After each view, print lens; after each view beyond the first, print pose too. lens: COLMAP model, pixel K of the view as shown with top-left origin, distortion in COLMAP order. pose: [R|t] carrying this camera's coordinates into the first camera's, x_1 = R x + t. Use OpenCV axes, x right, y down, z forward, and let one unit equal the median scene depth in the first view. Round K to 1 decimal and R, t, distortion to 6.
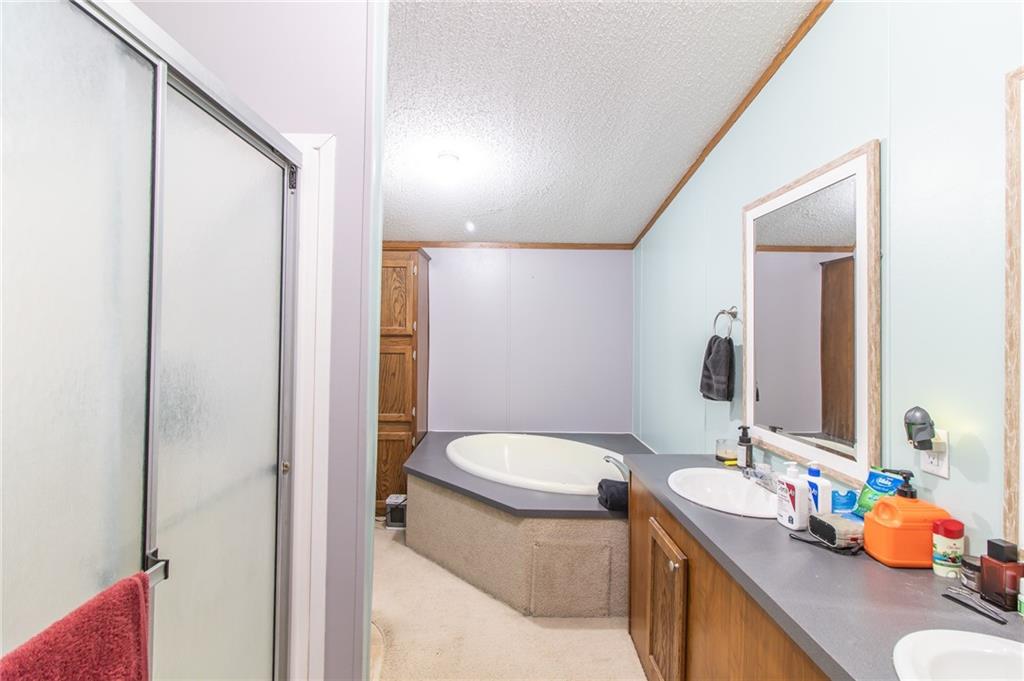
lens RADIAL K [[471.8, 0, 511.1], [0, 471.8, 336.4], [0, 0, 1]] dist [-0.000239, 0.000196]
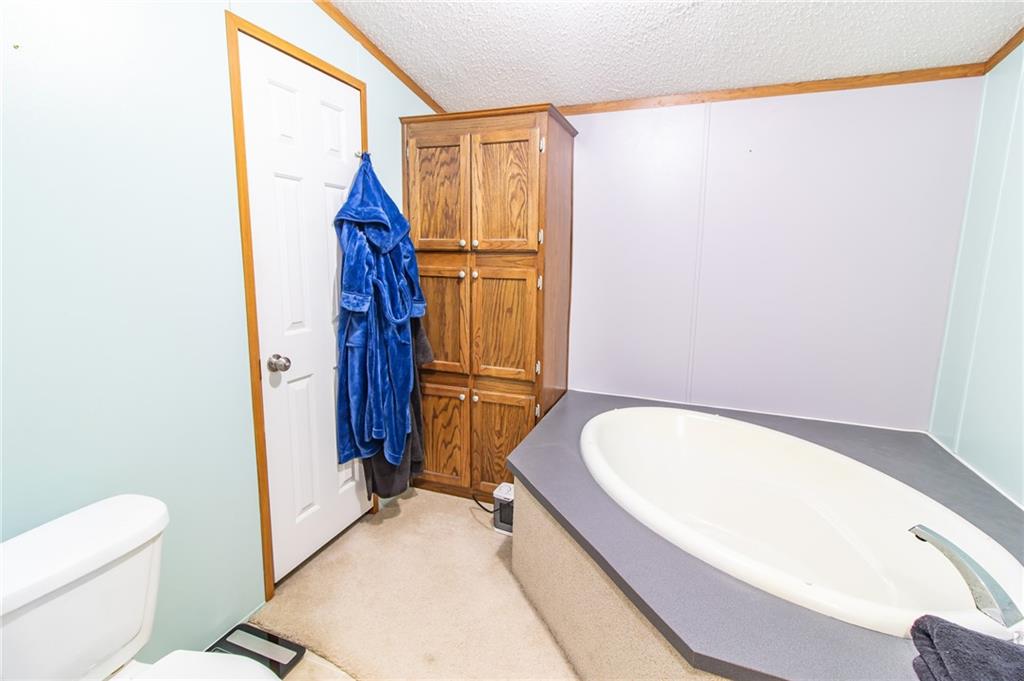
lens RADIAL K [[471.8, 0, 510.1], [0, 471.8, 327.6], [0, 0, 1]] dist [-0.000239, 0.000196]
pose [[0.927550, 0.059994, -0.368853, -0.000734], [-0.004212, 0.988645, 0.150211, 0.003830], [0.373677, -0.137774, 0.917270, 0.383746]]
